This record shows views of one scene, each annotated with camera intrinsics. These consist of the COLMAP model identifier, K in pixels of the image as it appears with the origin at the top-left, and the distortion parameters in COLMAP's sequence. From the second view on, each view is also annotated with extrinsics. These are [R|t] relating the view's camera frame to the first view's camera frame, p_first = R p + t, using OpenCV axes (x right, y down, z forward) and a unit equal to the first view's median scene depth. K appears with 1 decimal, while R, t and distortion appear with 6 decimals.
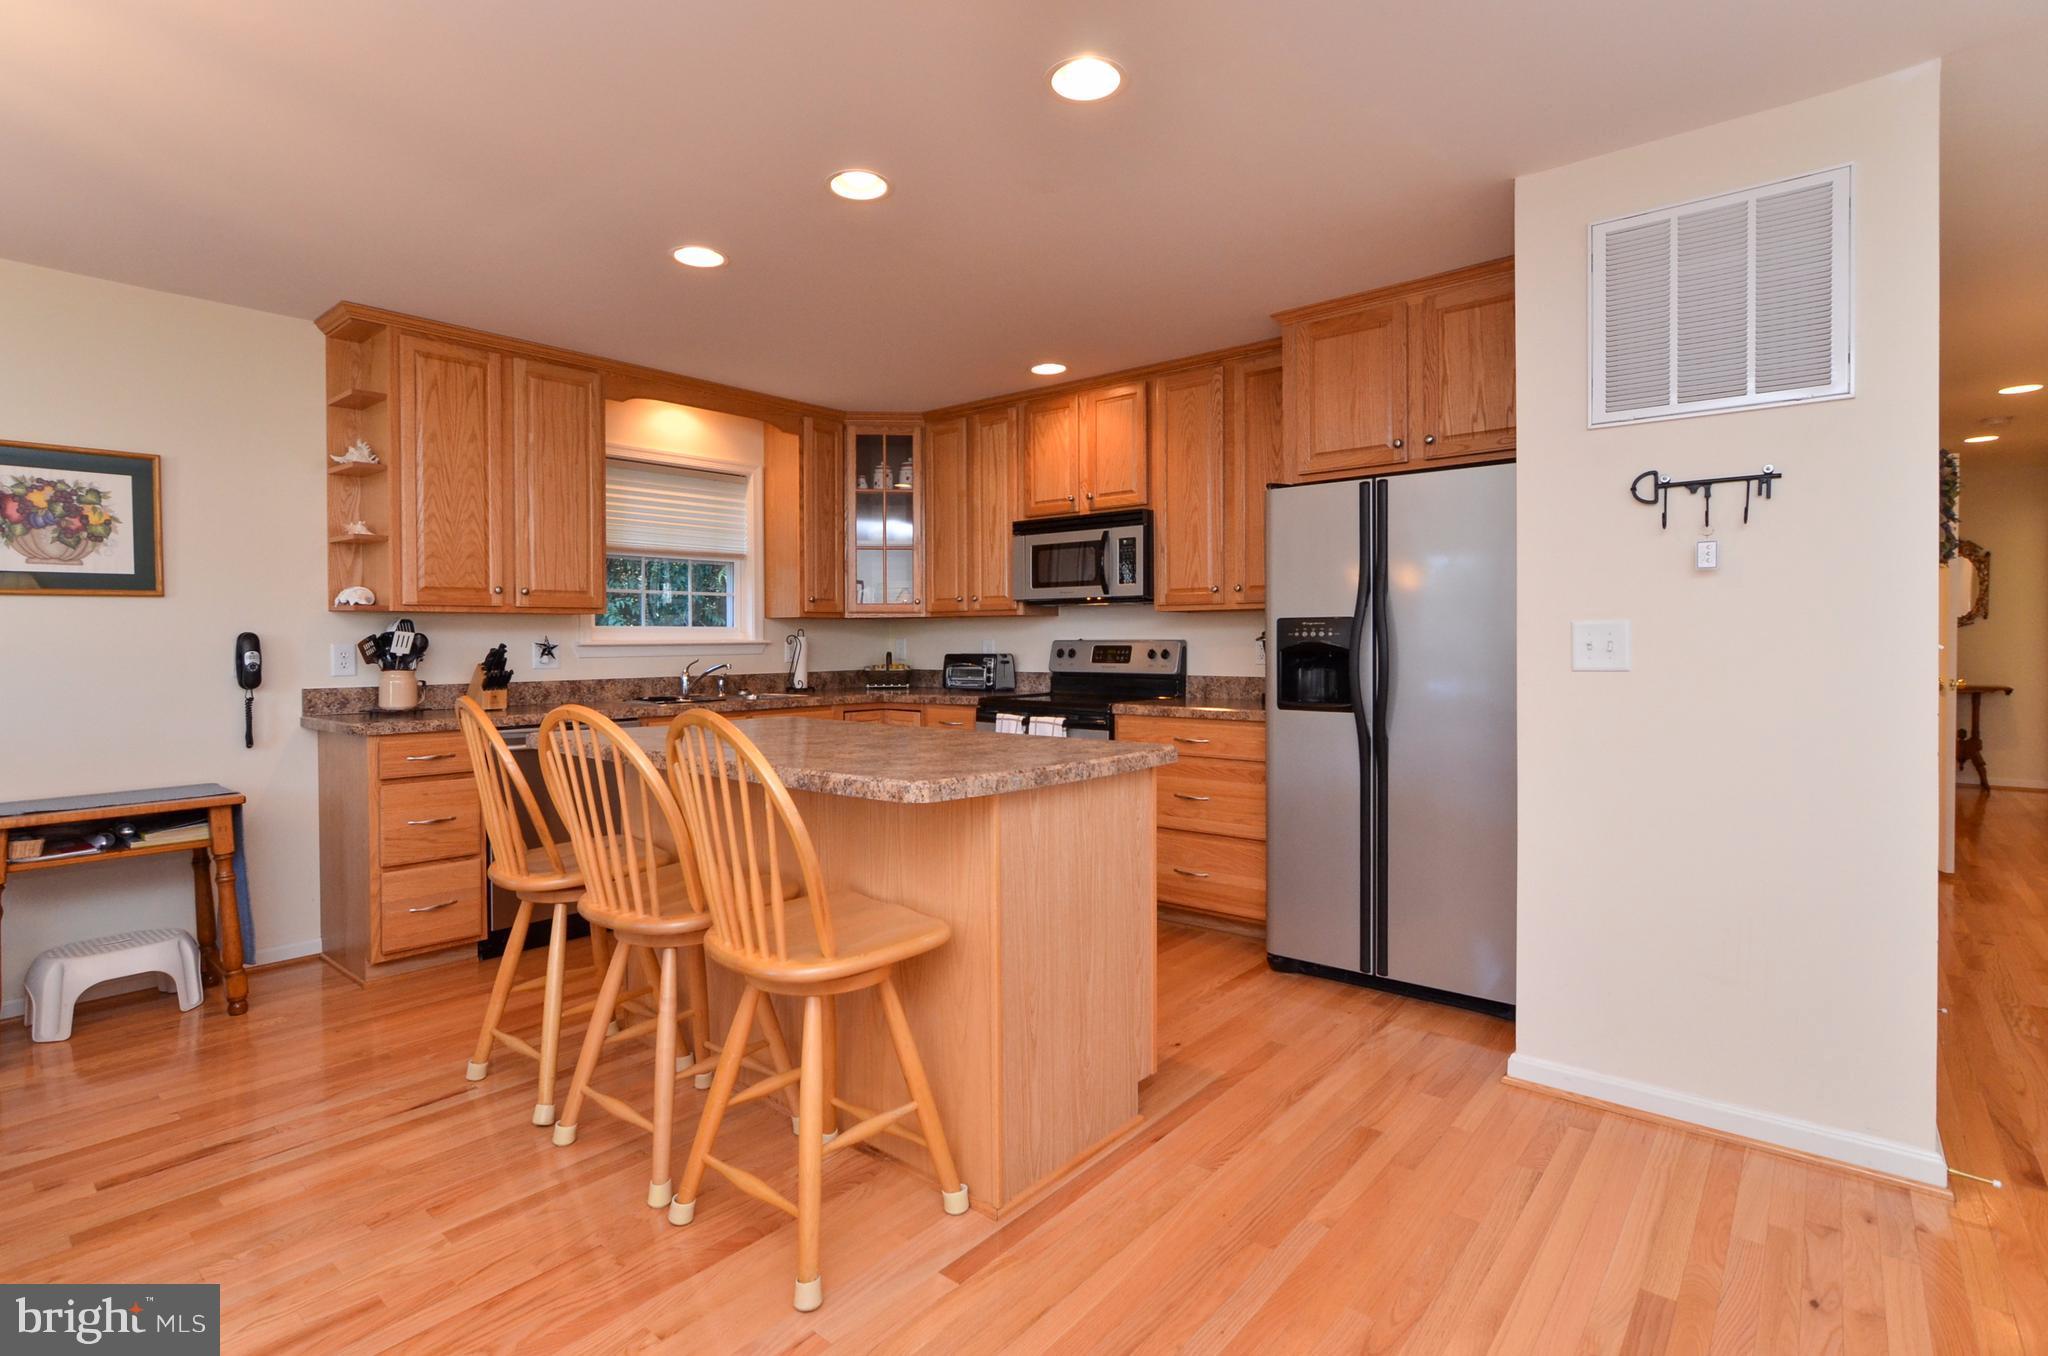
lens RADIAL K [[998.1, 0, 1014.4], [0, 998.1, 649.5], [0, 0, 1]] dist [-0.029161, 0.008766]
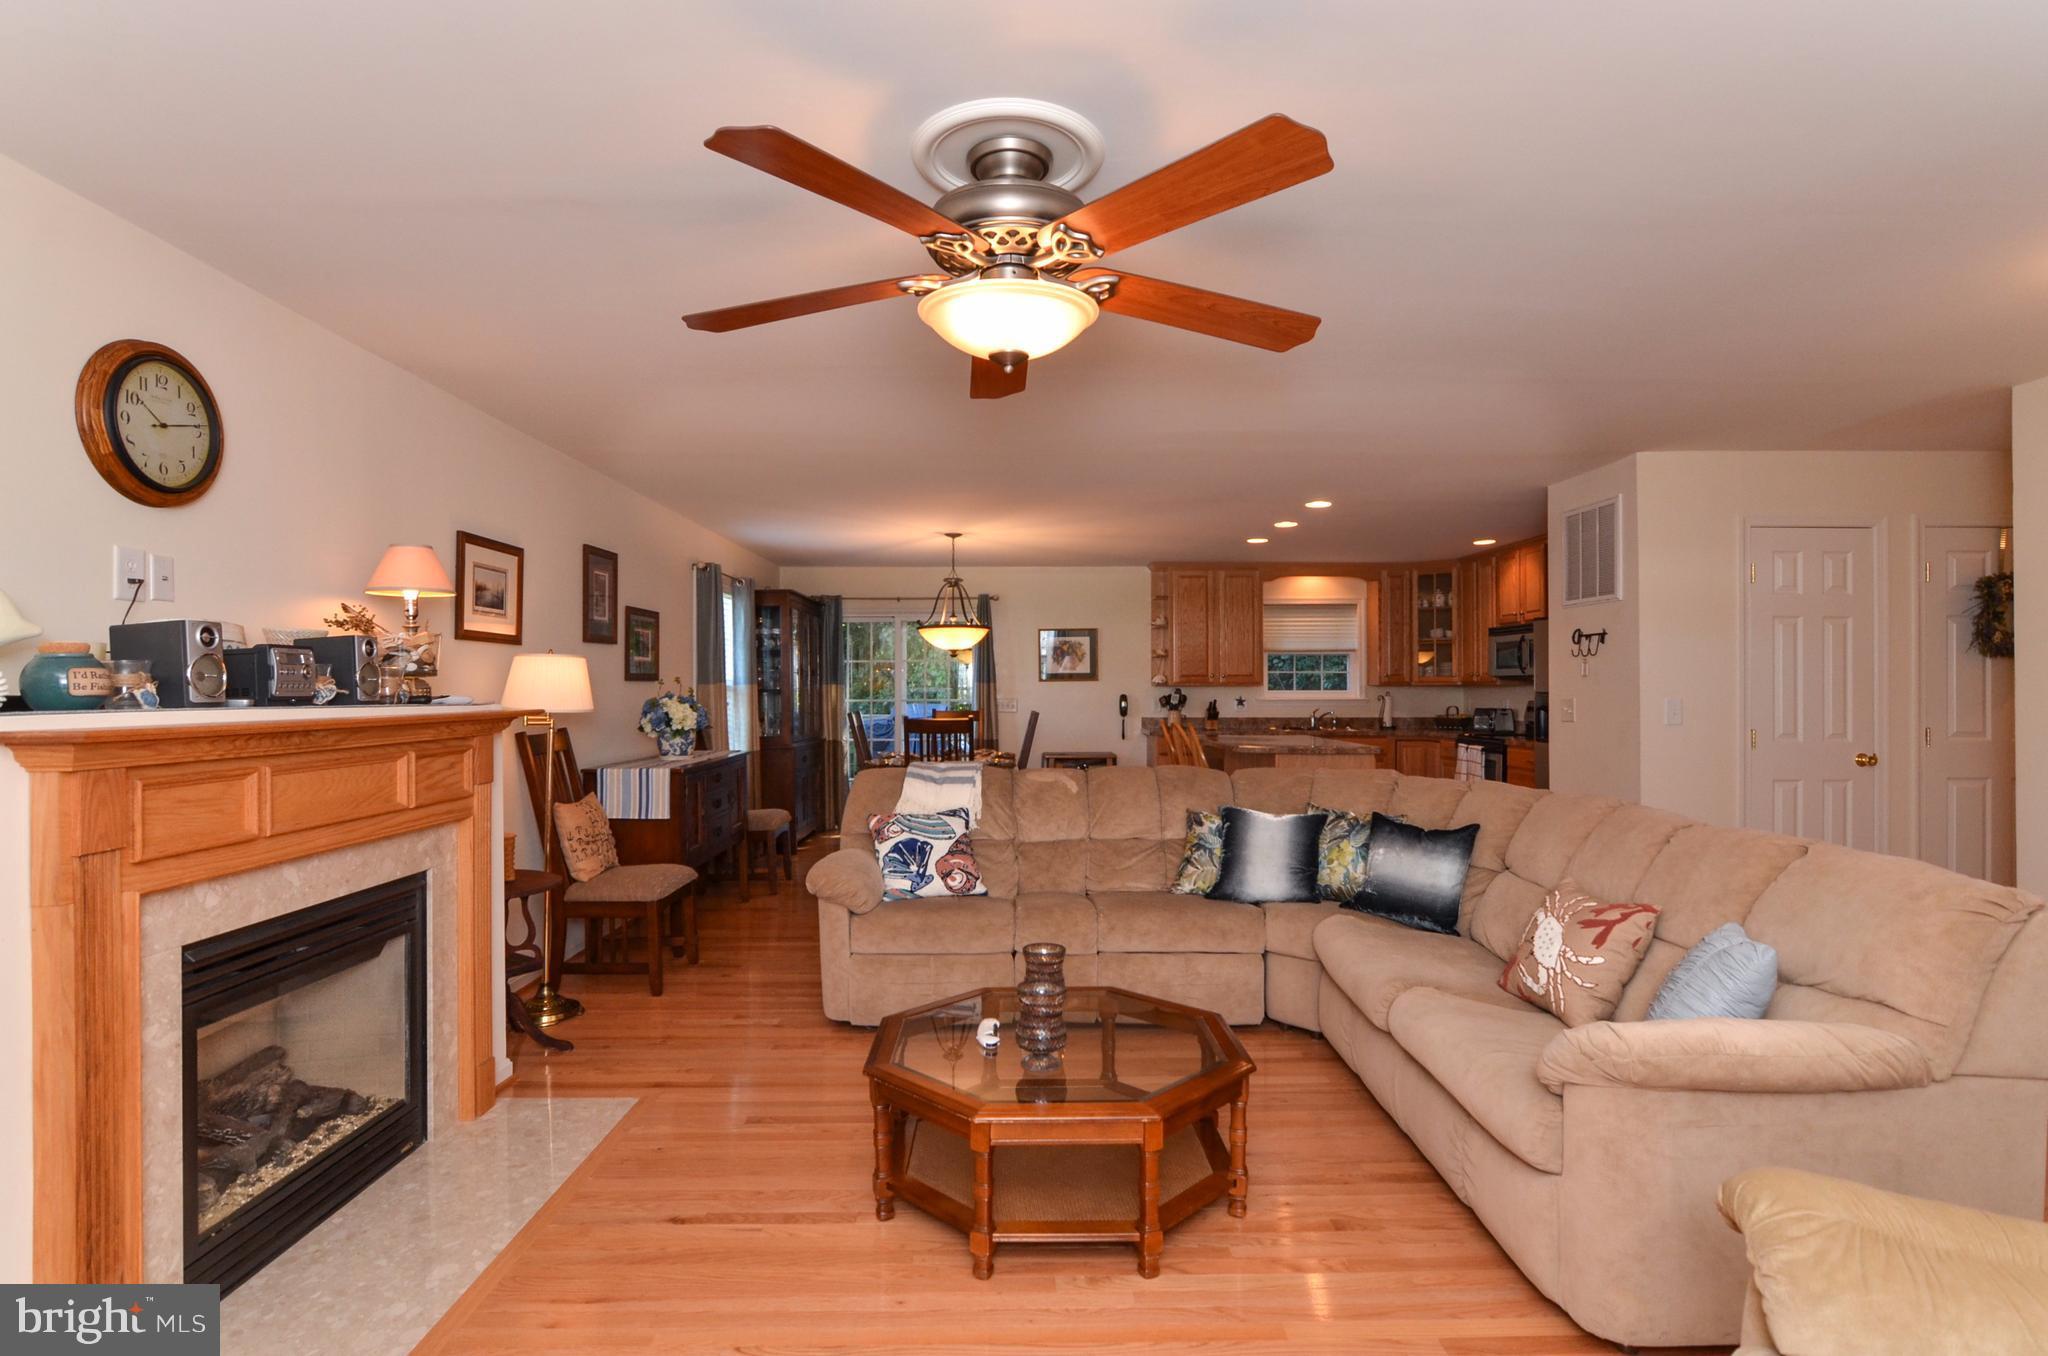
lens RADIAL K [[998.1, 0, 1012.6], [0, 998.1, 673.4], [0, 0, 1]] dist [-0.029161, 0.008766]
pose [[0.638016, -0.005825, -0.770001, 0.943758], [-0.009935, 0.999826, -0.015795, -0.025046], [0.769959, 0.017727, 0.637847, -0.799619]]
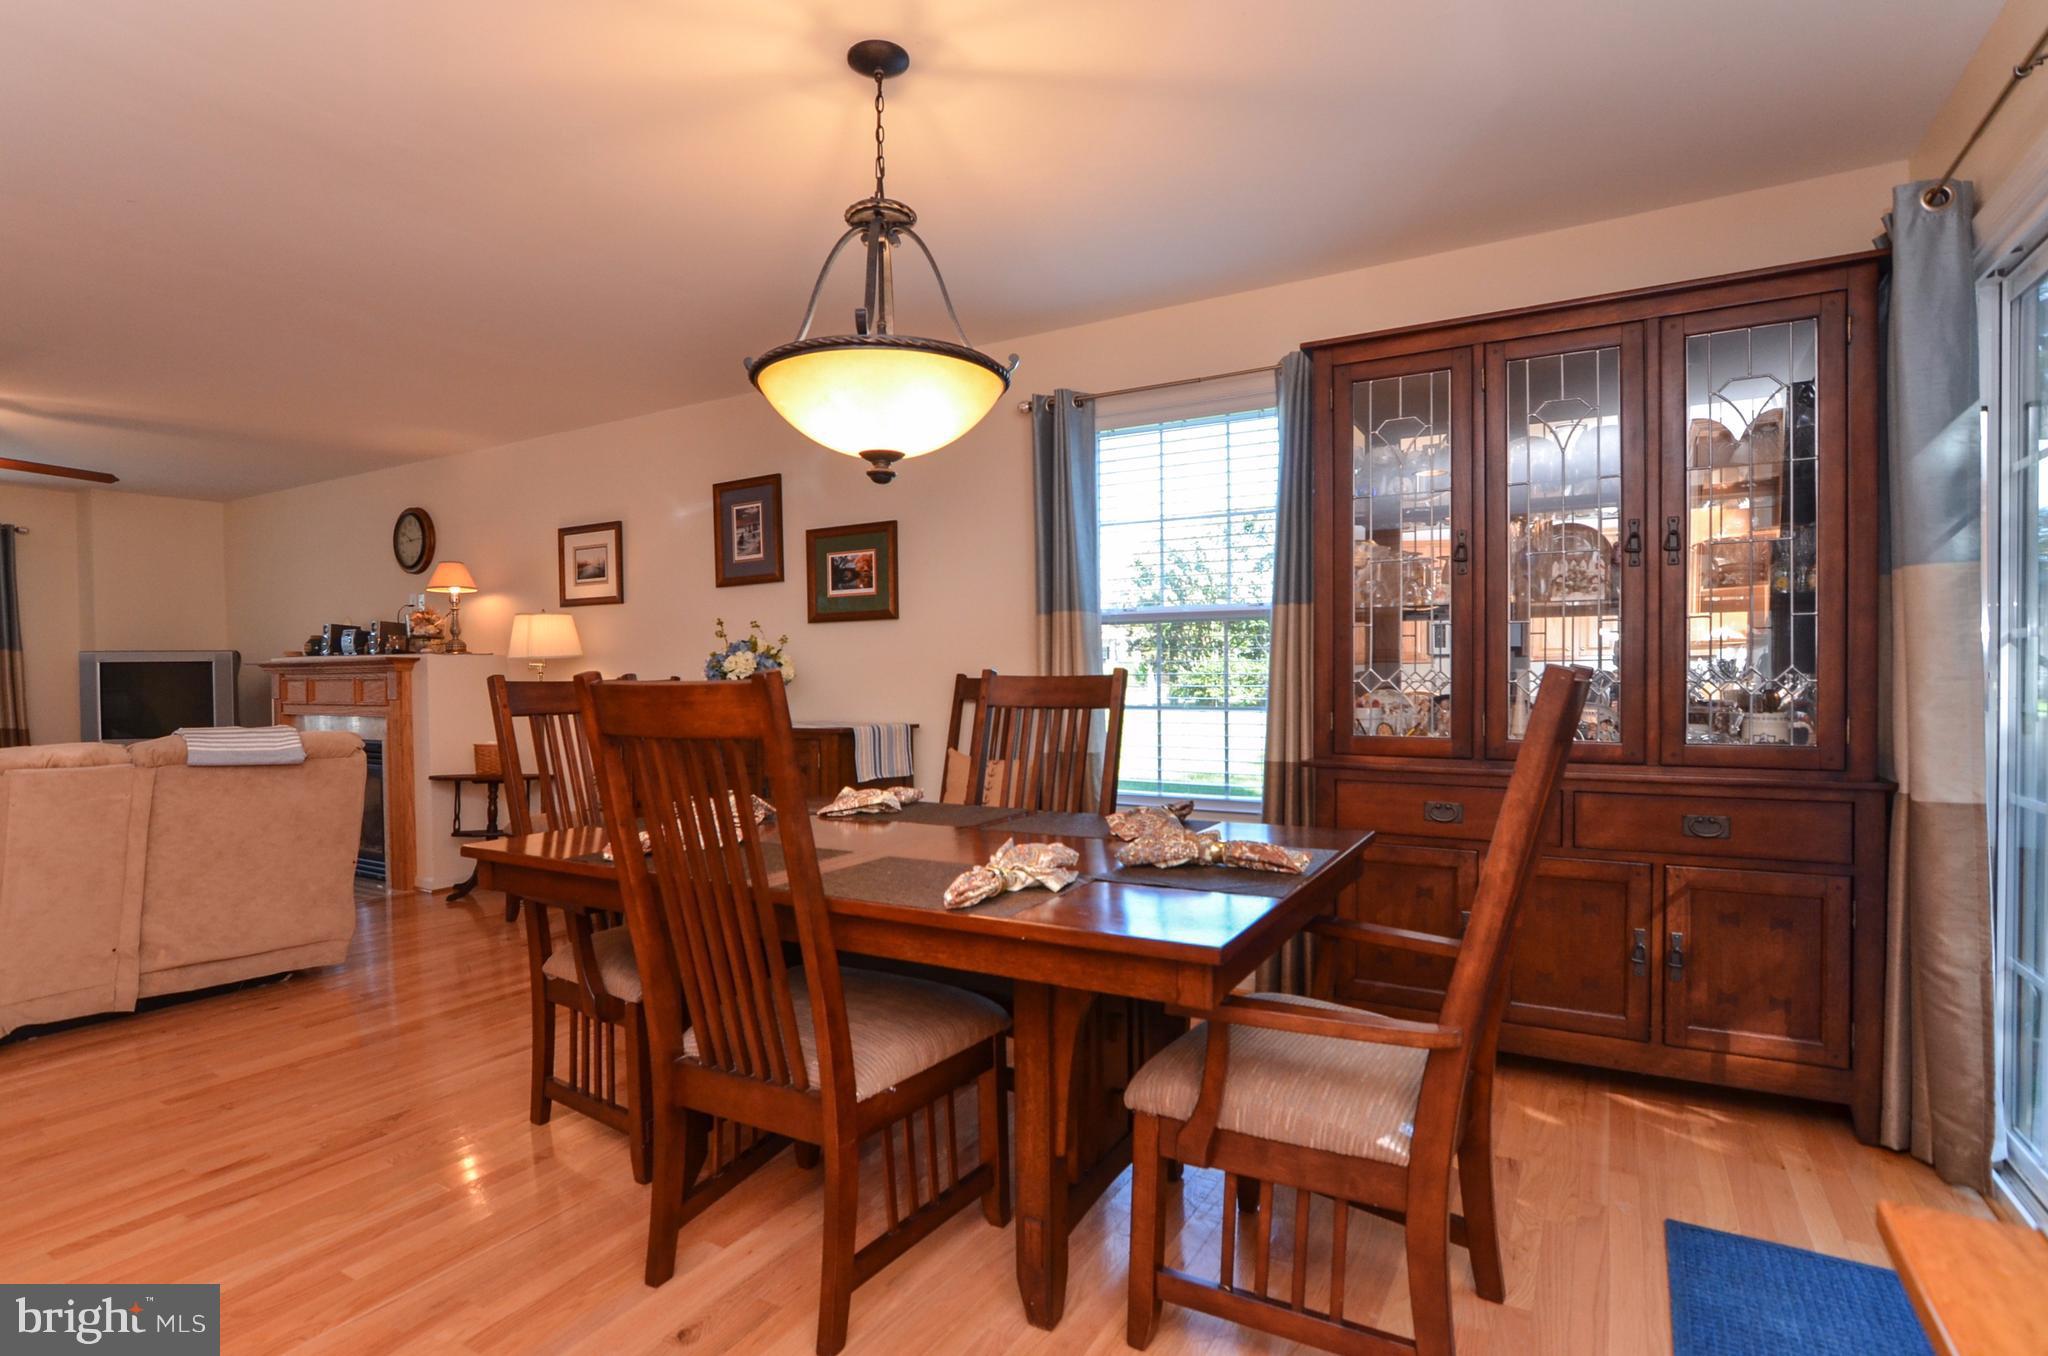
lens RADIAL K [[998.1, 0, 1020.9], [0, 998.1, 696.1], [0, 0, 1]] dist [-0.029161, 0.008766]
pose [[-0.986937, 0.021796, -0.159624, -0.547749], [0.016022, 0.999173, 0.037371, 0.014916], [0.160306, 0.034326, -0.986470, 0.861204]]
